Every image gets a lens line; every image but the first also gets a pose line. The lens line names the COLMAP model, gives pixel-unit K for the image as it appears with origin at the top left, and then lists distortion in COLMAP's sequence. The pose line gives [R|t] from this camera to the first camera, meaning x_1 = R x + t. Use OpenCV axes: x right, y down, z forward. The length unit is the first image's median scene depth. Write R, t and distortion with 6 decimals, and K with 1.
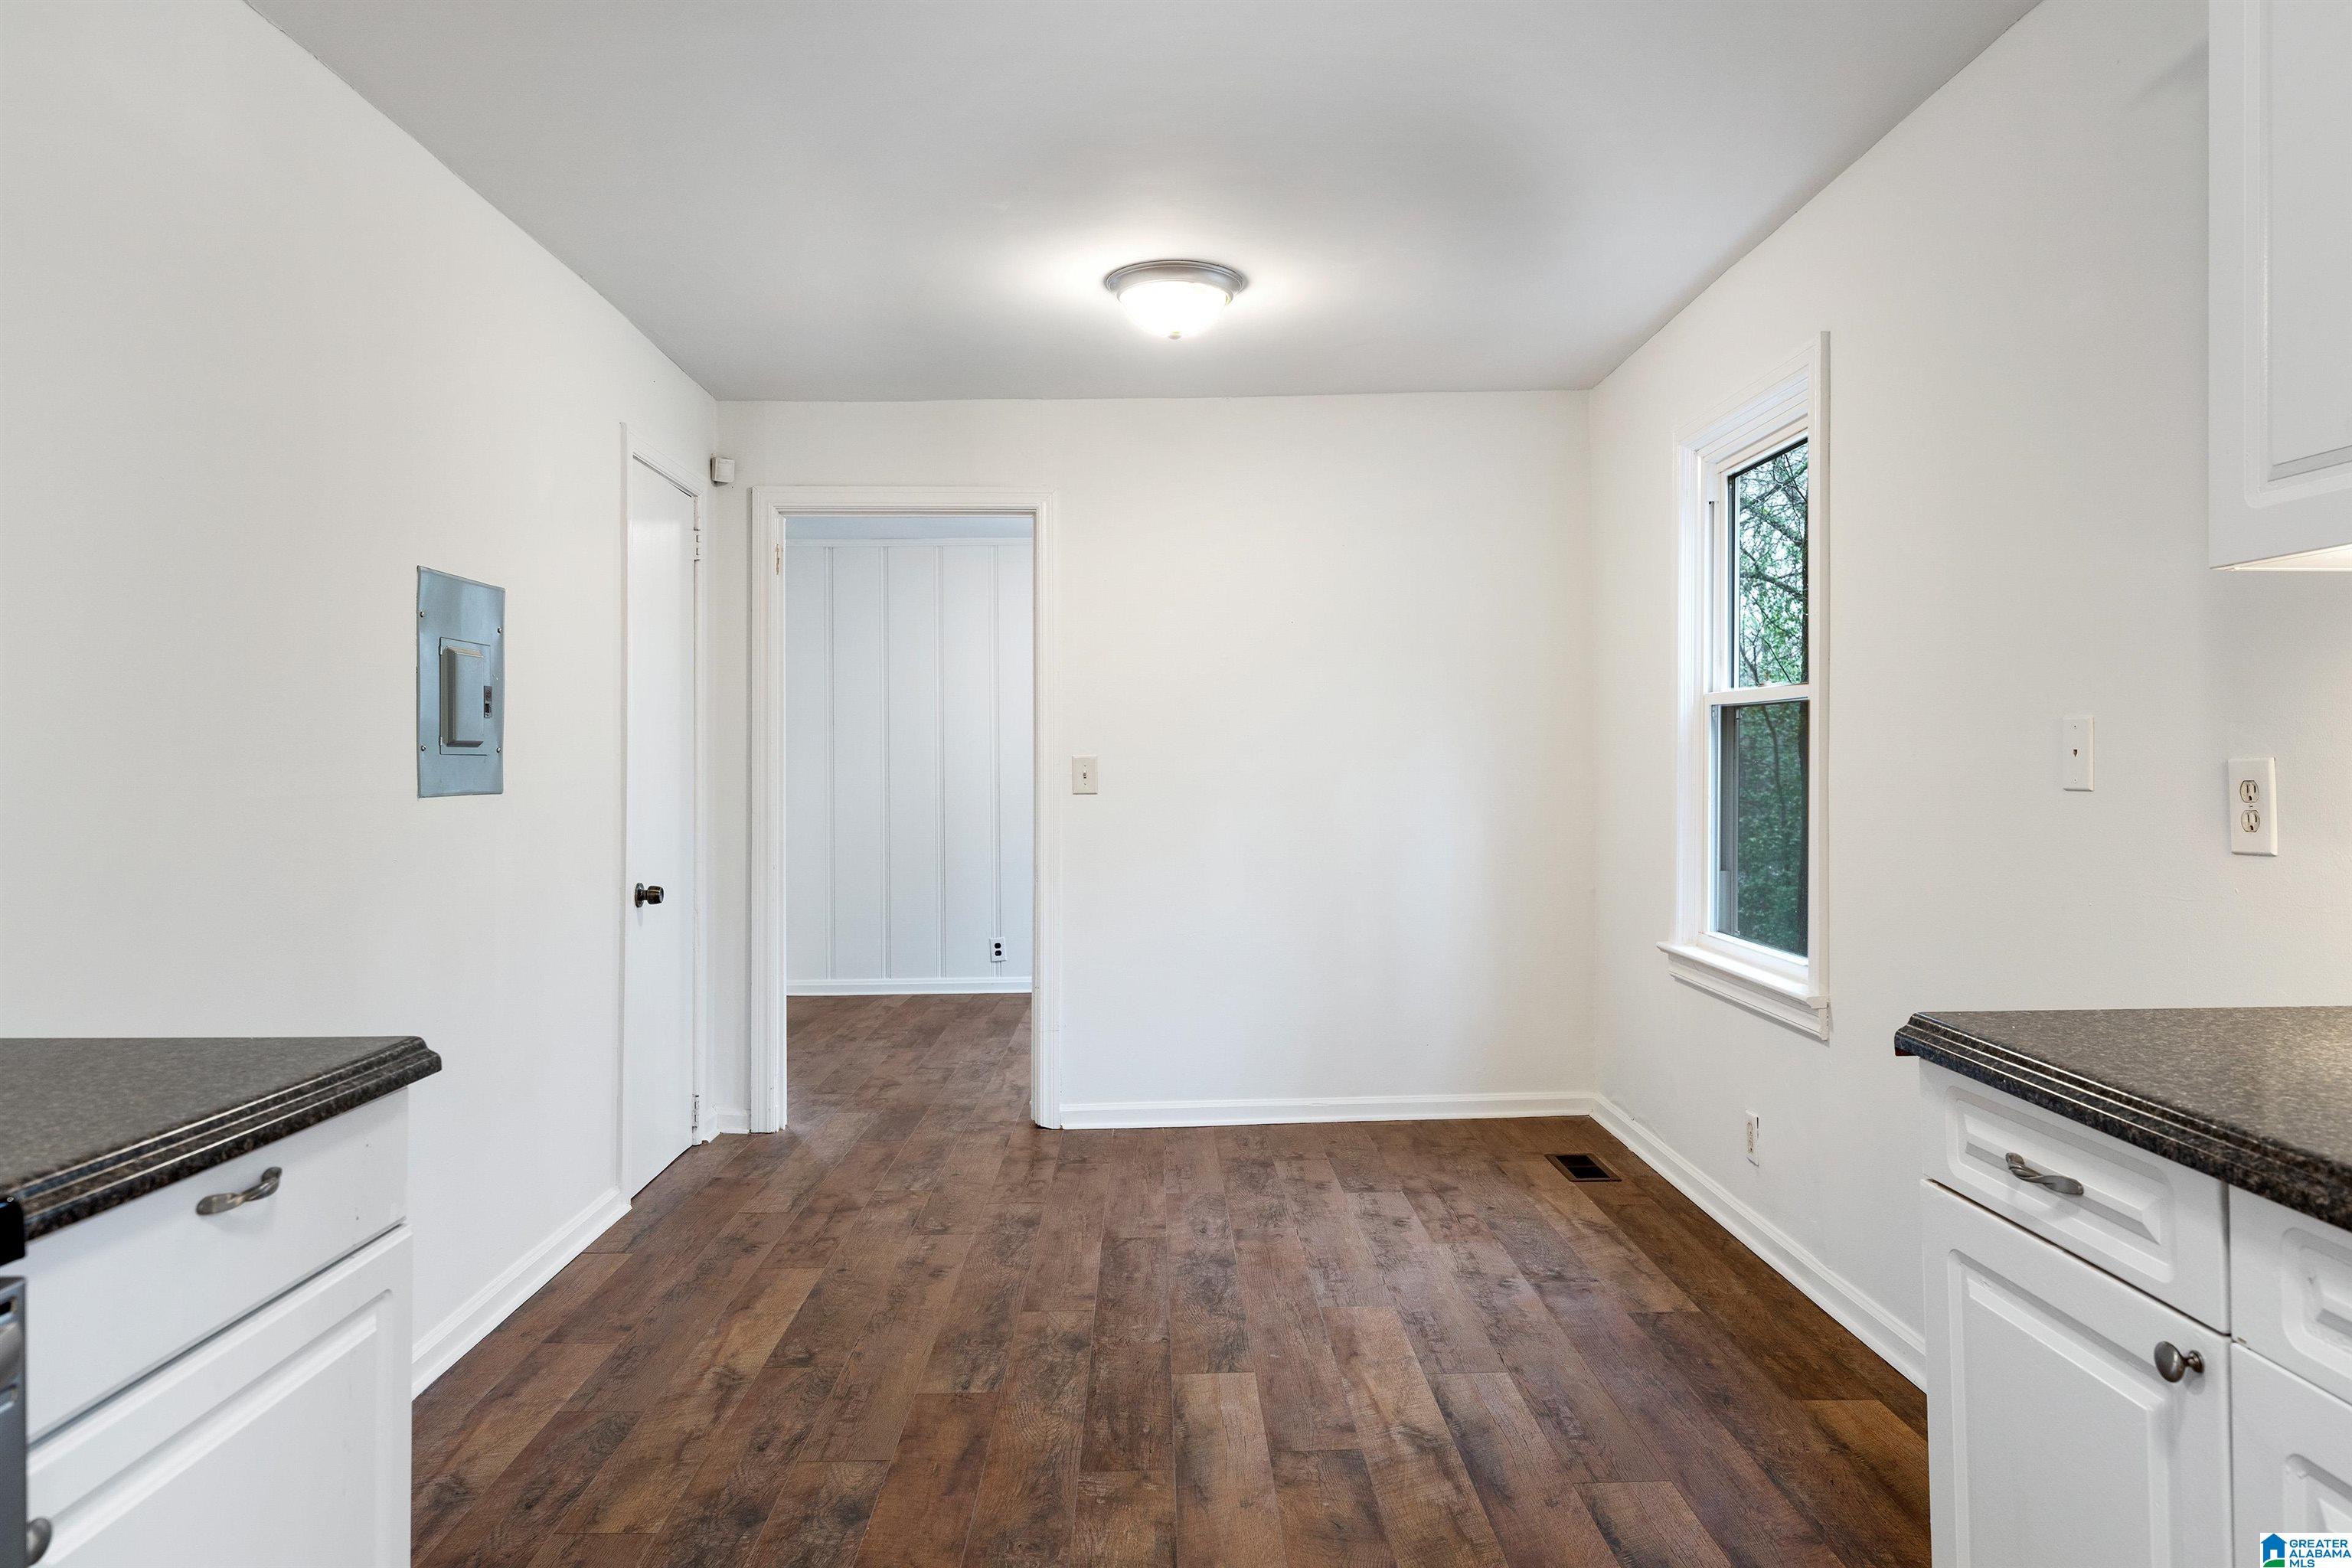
lens RADIAL K [[1548.4, 0, 1182.7], [0, 1548.4, 763.8], [0, 0, 1]] dist [0.007051, 0.001596]
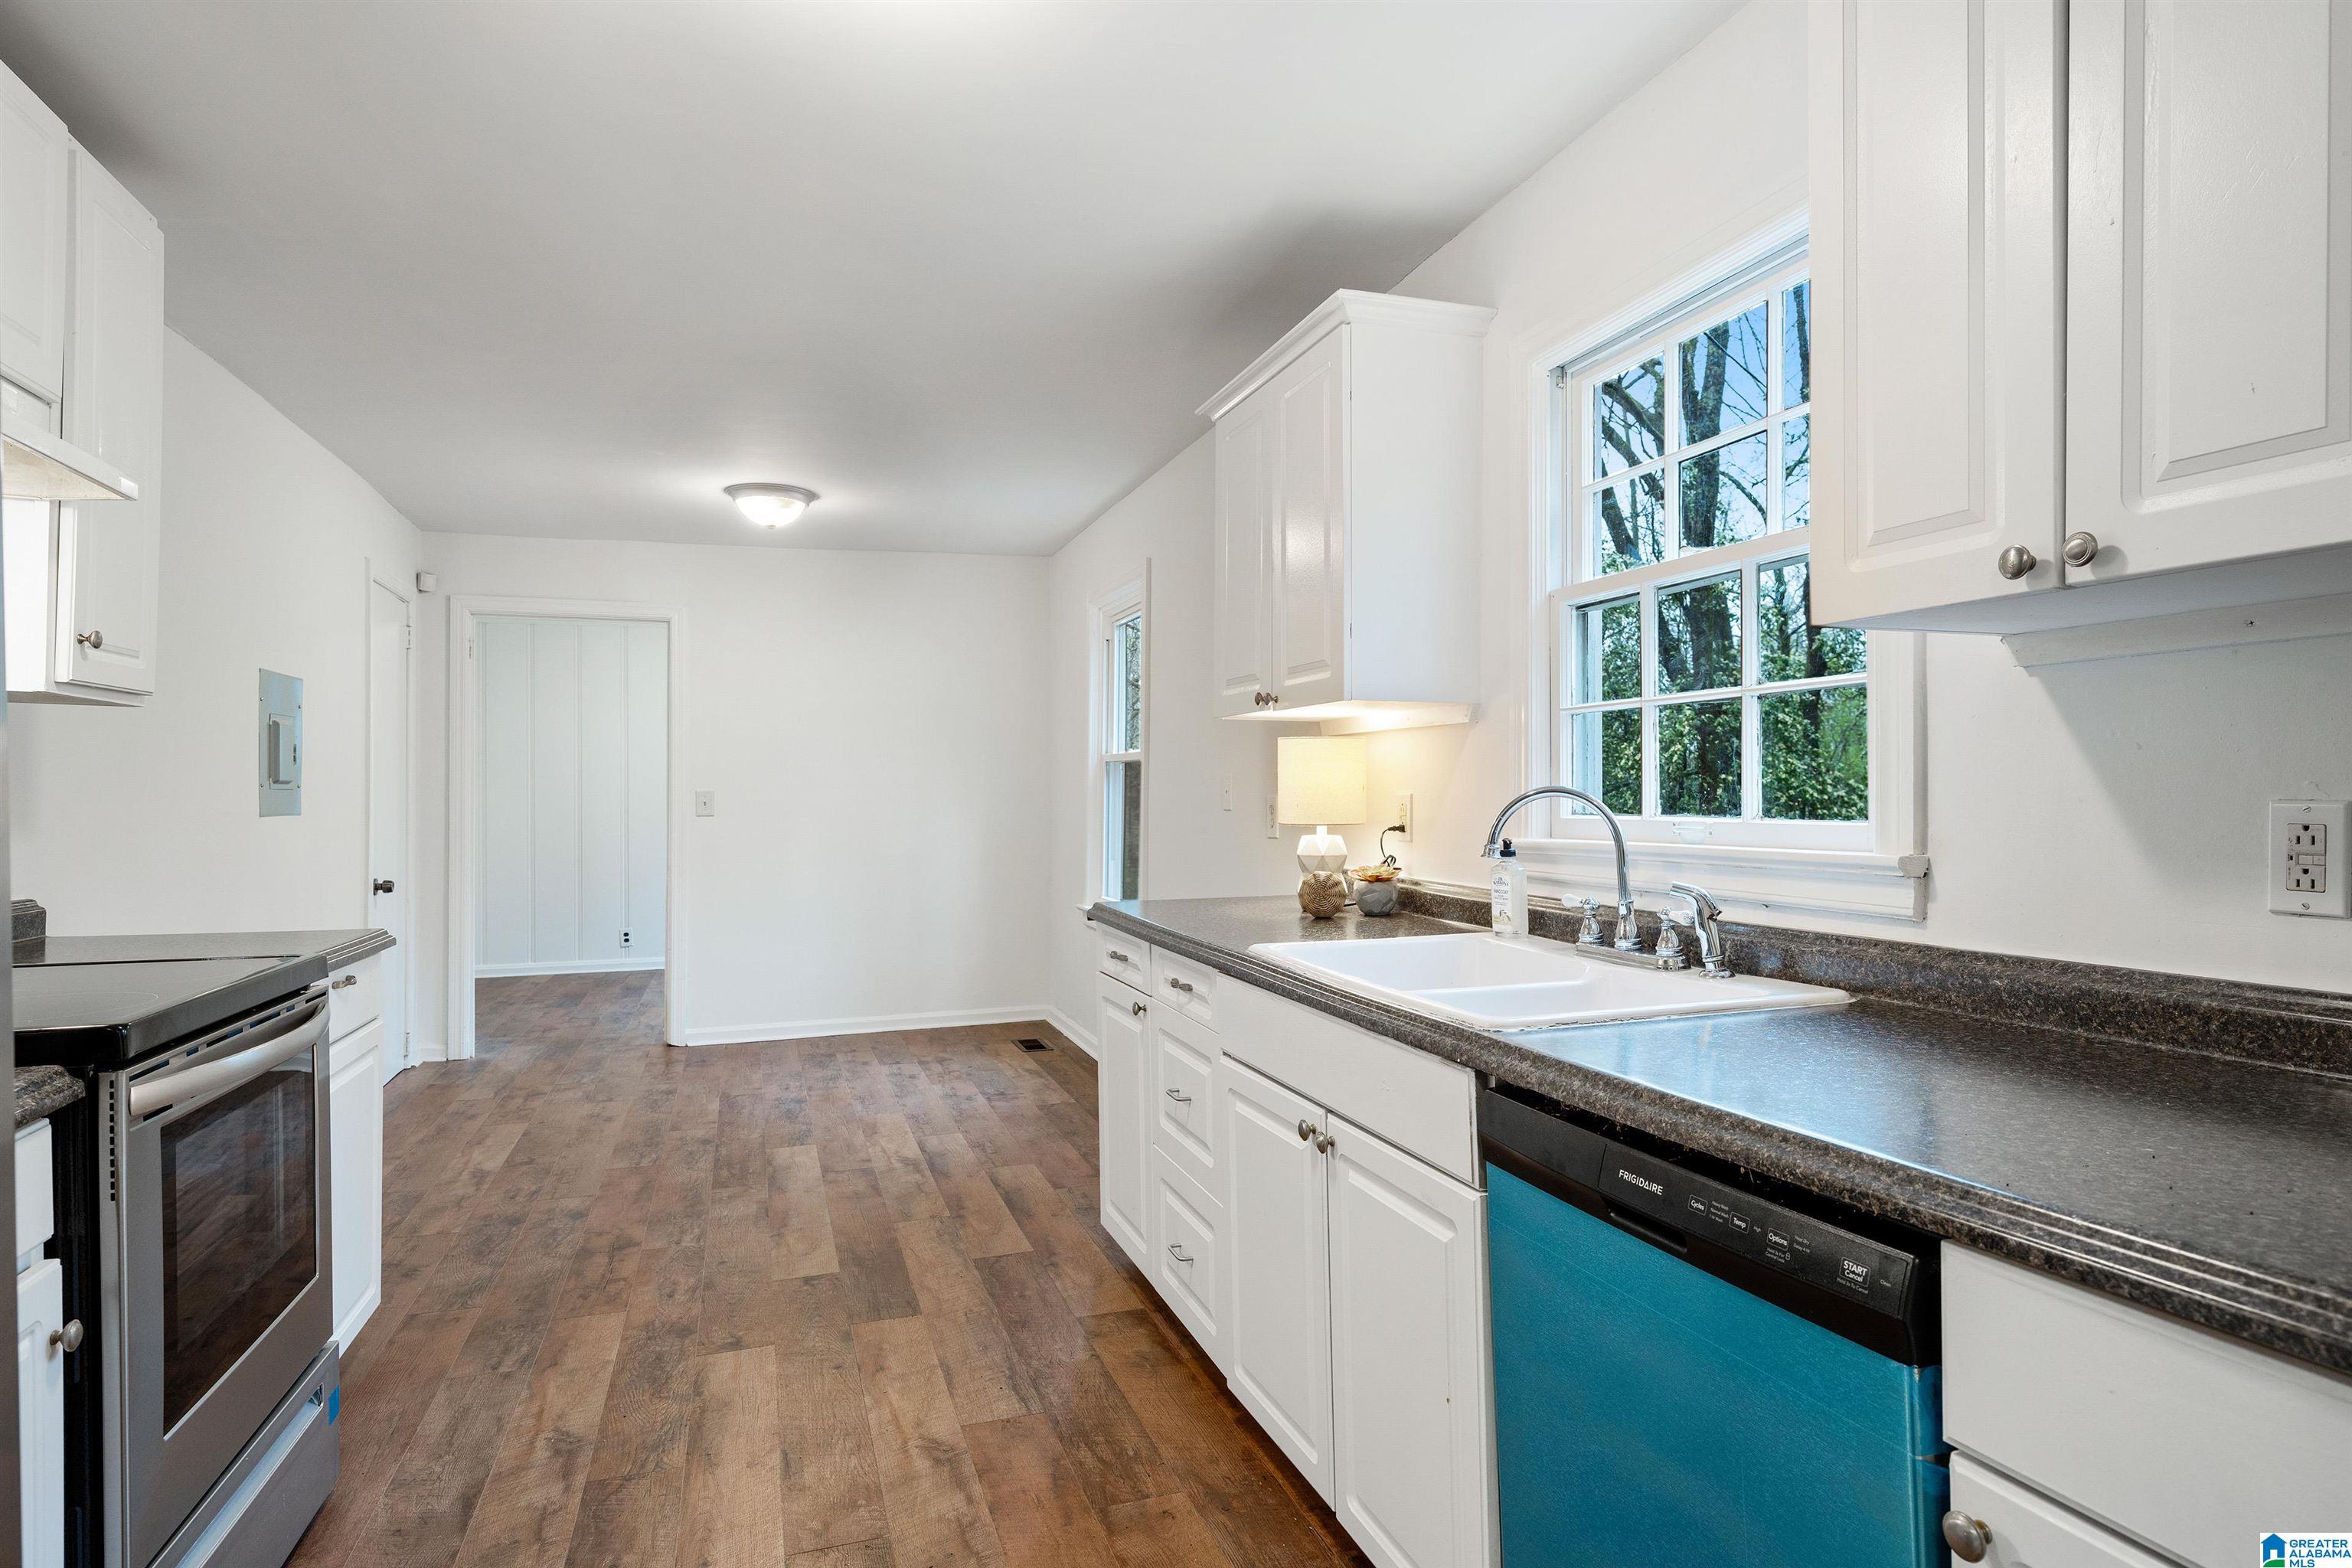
lens RADIAL K [[1303.0, 0, 1184.2], [0, 1303.0, 787.2], [0, 0, 1]] dist [0.006443, 0.000344]
pose [[0.954679, 0.004369, 0.297606, 0.003147], [-0.002657, 0.999978, -0.006159, -0.001996], [-0.297626, 0.005089, 0.954669, -0.461960]]
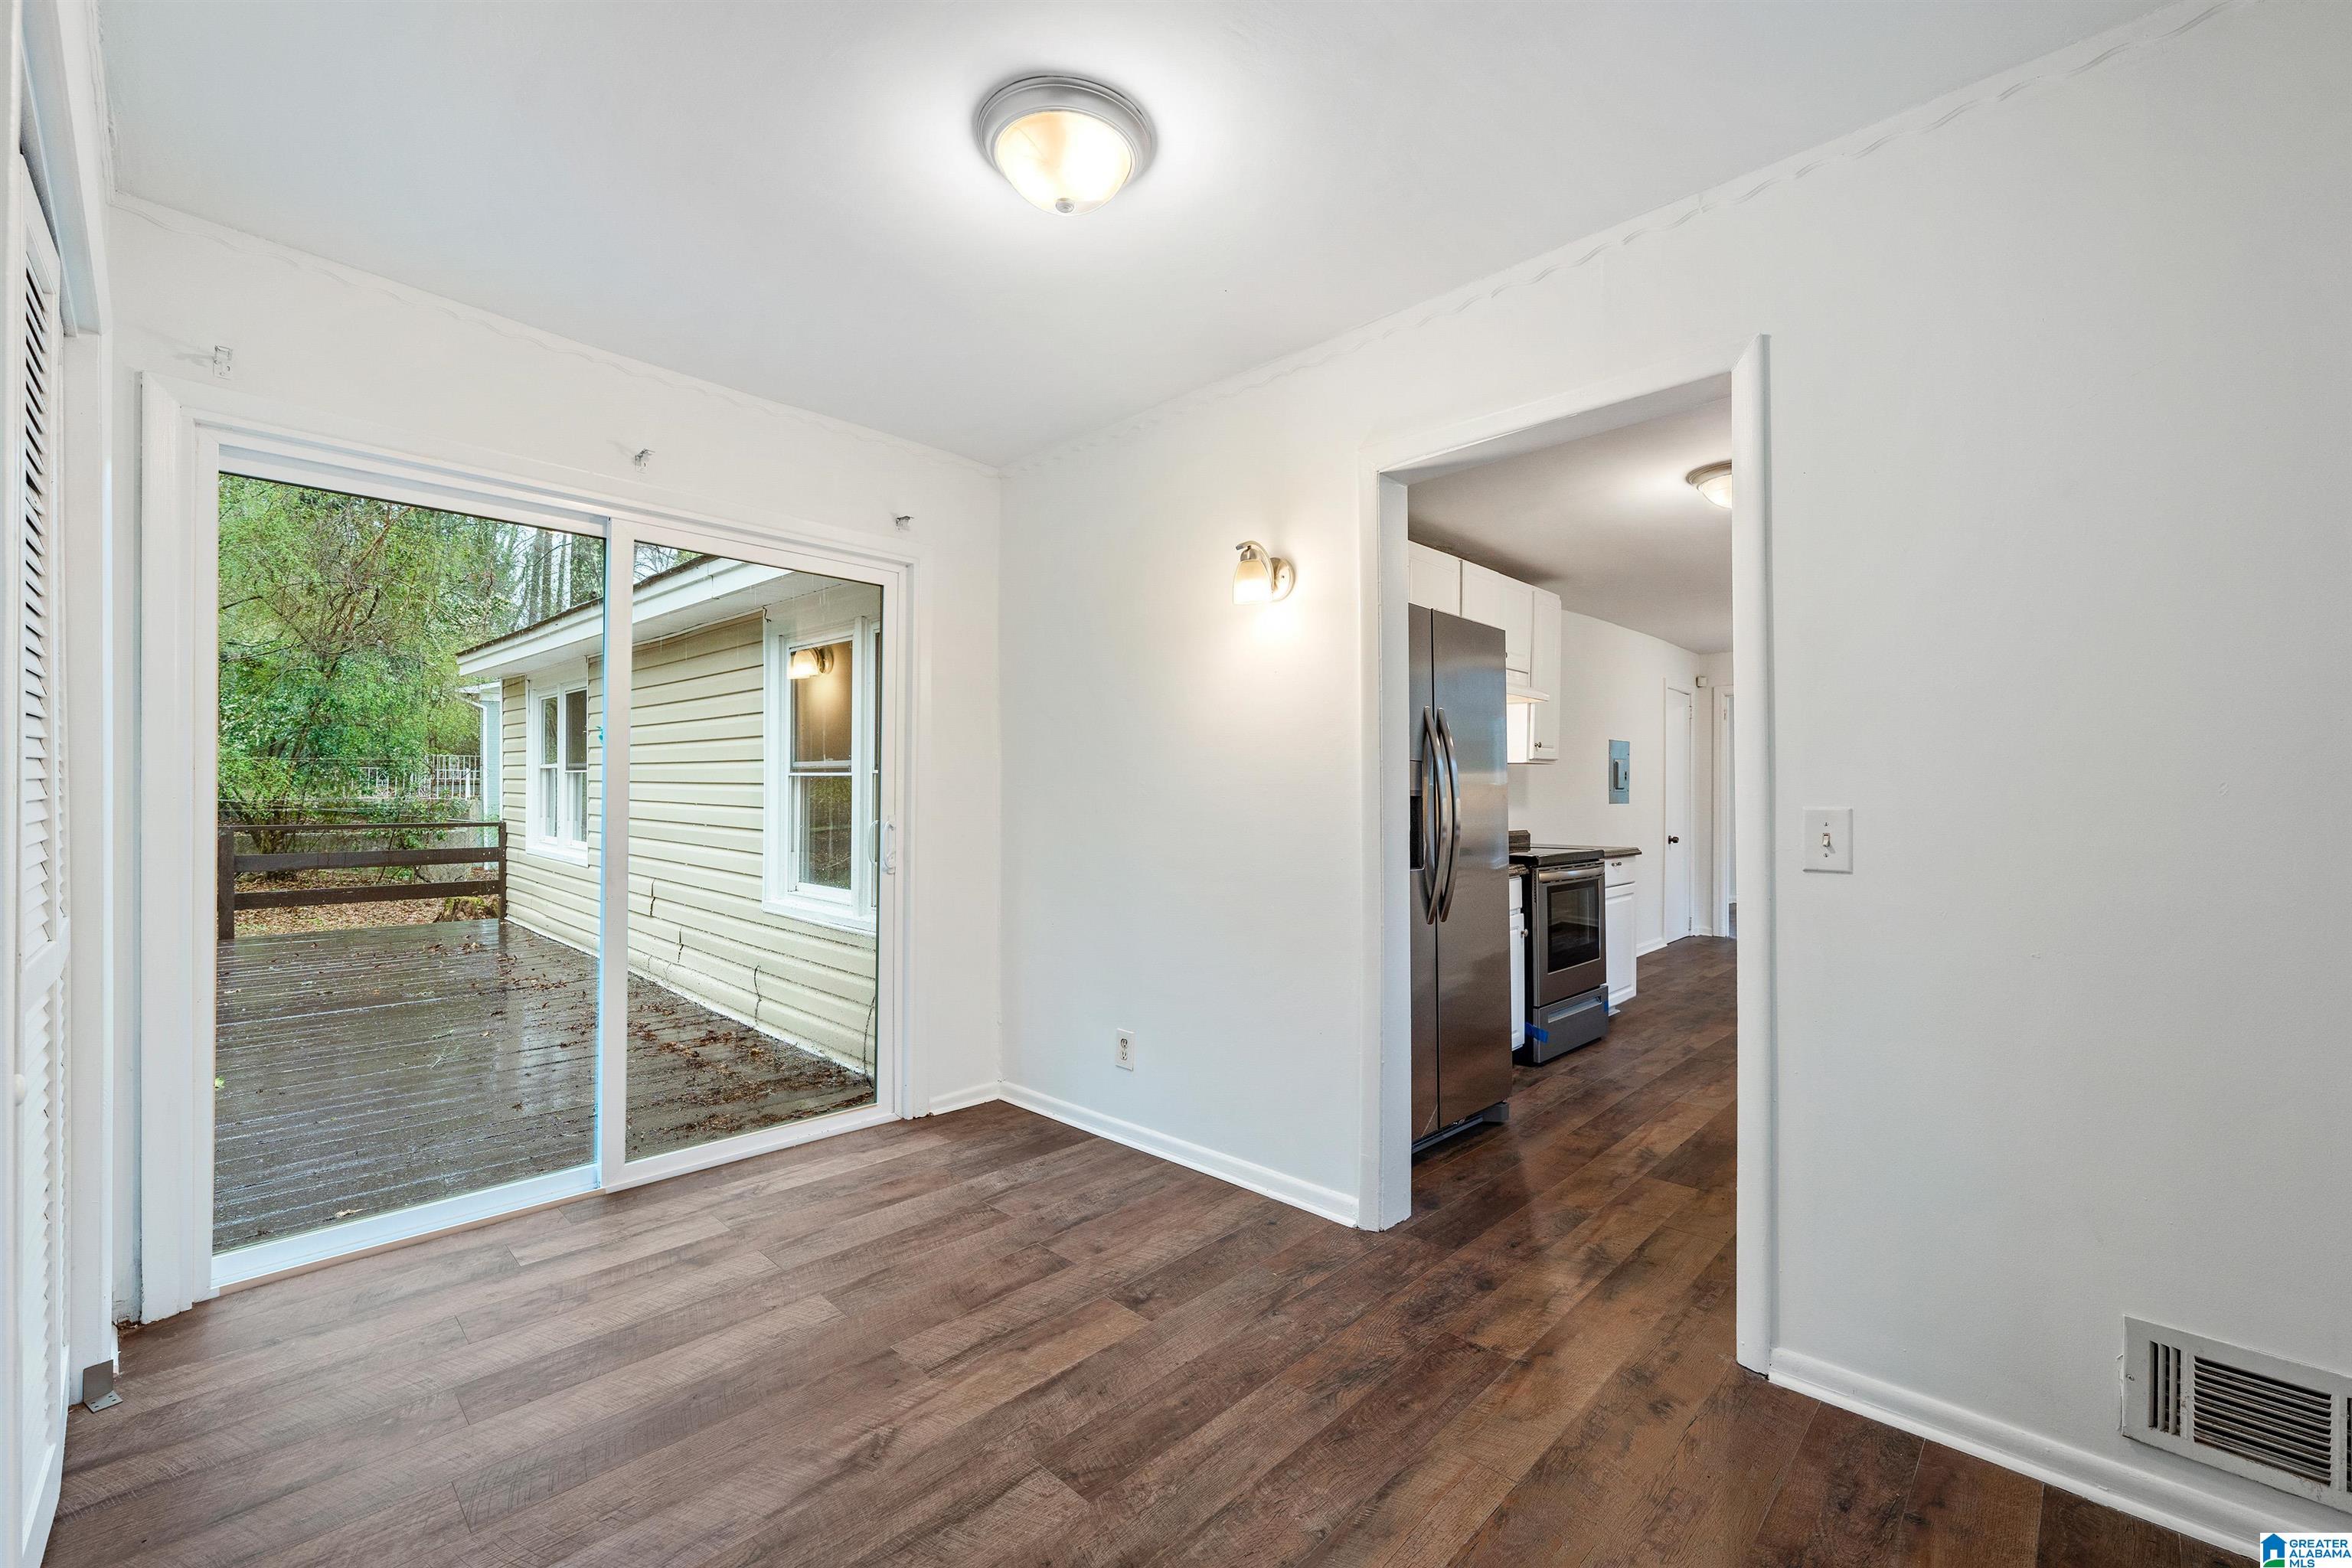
lens RADIAL K [[946.7, 0, 1184.2], [0, 946.7, 786.2], [0, 0, 1]] dist [0.009730, -0.000044]
pose [[0.704008, 0.002012, -0.710189, 0.333398], [-0.006474, 0.999973, -0.003585, -0.003999], [0.710162, 0.007122, 0.704002, -1.102297]]
